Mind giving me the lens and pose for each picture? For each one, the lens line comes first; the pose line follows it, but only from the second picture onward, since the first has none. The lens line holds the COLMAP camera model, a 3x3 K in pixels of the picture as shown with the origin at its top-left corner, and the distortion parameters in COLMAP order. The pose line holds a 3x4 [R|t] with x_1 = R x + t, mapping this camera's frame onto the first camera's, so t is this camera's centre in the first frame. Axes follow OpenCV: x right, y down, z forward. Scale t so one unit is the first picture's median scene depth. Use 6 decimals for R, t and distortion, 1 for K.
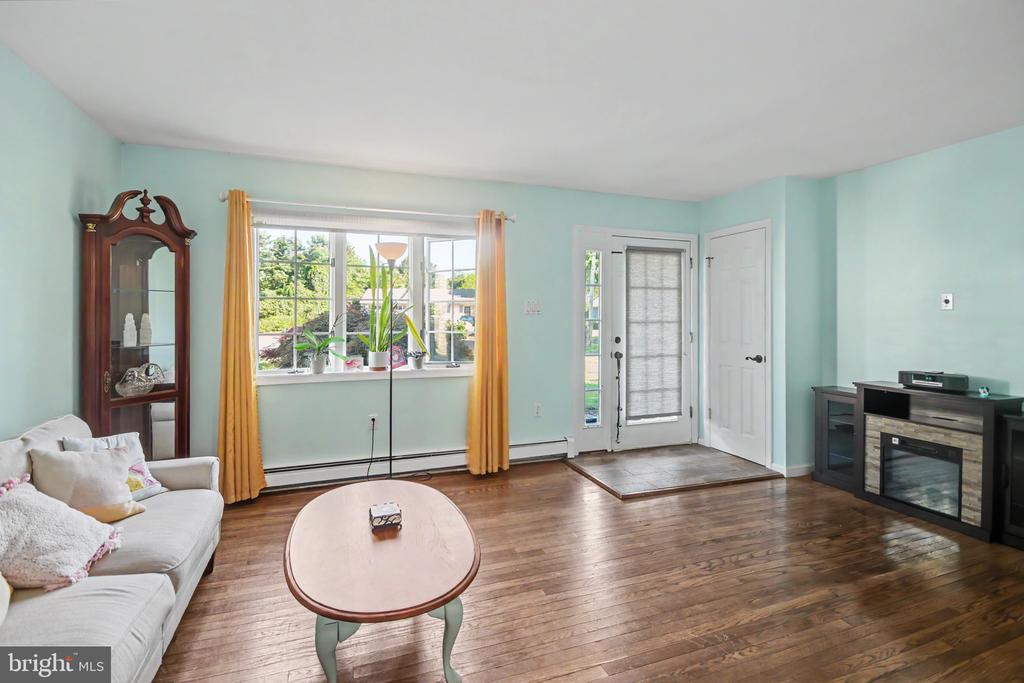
lens RADIAL K [[473.0, 0, 511.5], [0, 473.0, 311.9], [0, 0, 1]] dist [0.006293, -0.011967]
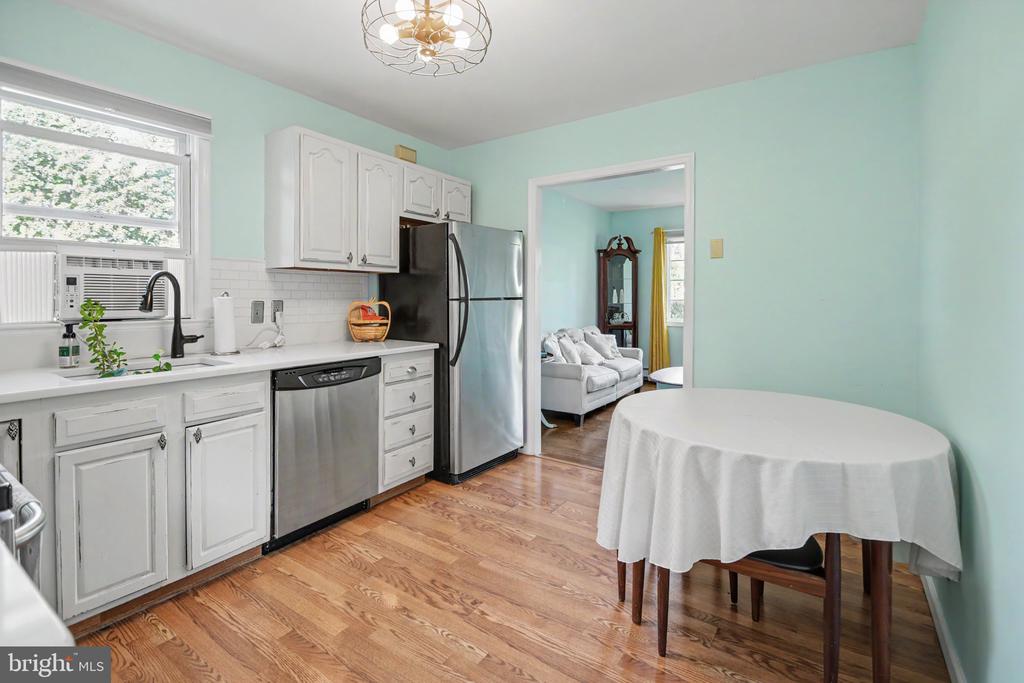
lens RADIAL K [[473.0, 0, 497.8], [0, 473.0, 306.6], [0, 0, 1]] dist [0.006293, -0.011967]
pose [[0.571912, 0.018357, -0.820110, 0.624948], [0.006143, 0.999626, 0.026660, 0.019415], [0.820292, -0.020285, 0.571585, -0.649163]]
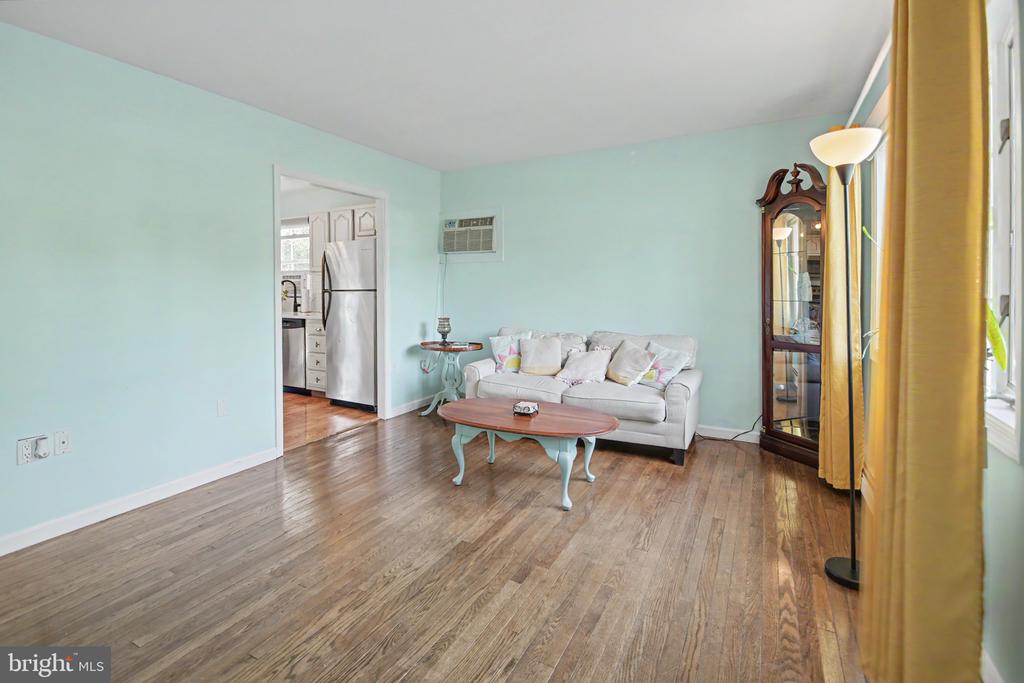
lens RADIAL K [[473.0, 0, 476.8], [0, 473.0, 295.5], [0, 0, 1]] dist [0.006293, -0.011967]
pose [[-0.773847, 0.002857, -0.633366, 0.431657], [0.003077, 0.999995, 0.000752, 0.044177], [0.633365, -0.001367, -0.773852, 1.124558]]
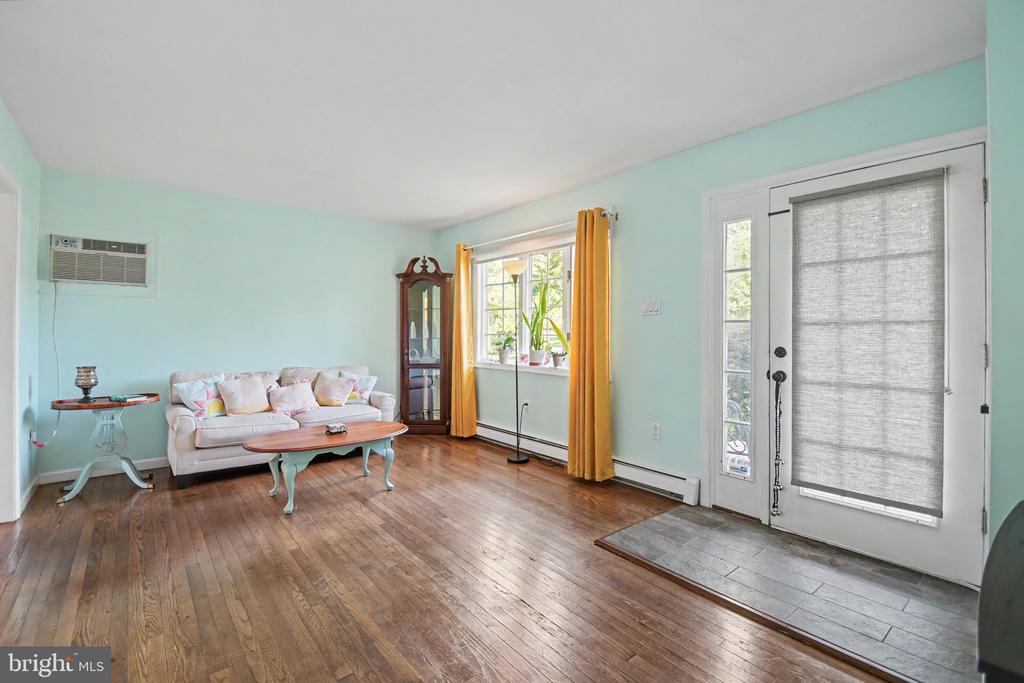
lens RADIAL K [[473.0, 0, 495.4], [0, 473.0, 325.9], [0, 0, 1]] dist [0.006293, -0.011967]
pose [[0.296950, -0.012530, -0.954811, 0.897041], [0.006754, 0.999916, -0.011022, 0.036524], [0.954869, -0.003176, 0.297010, 0.572428]]
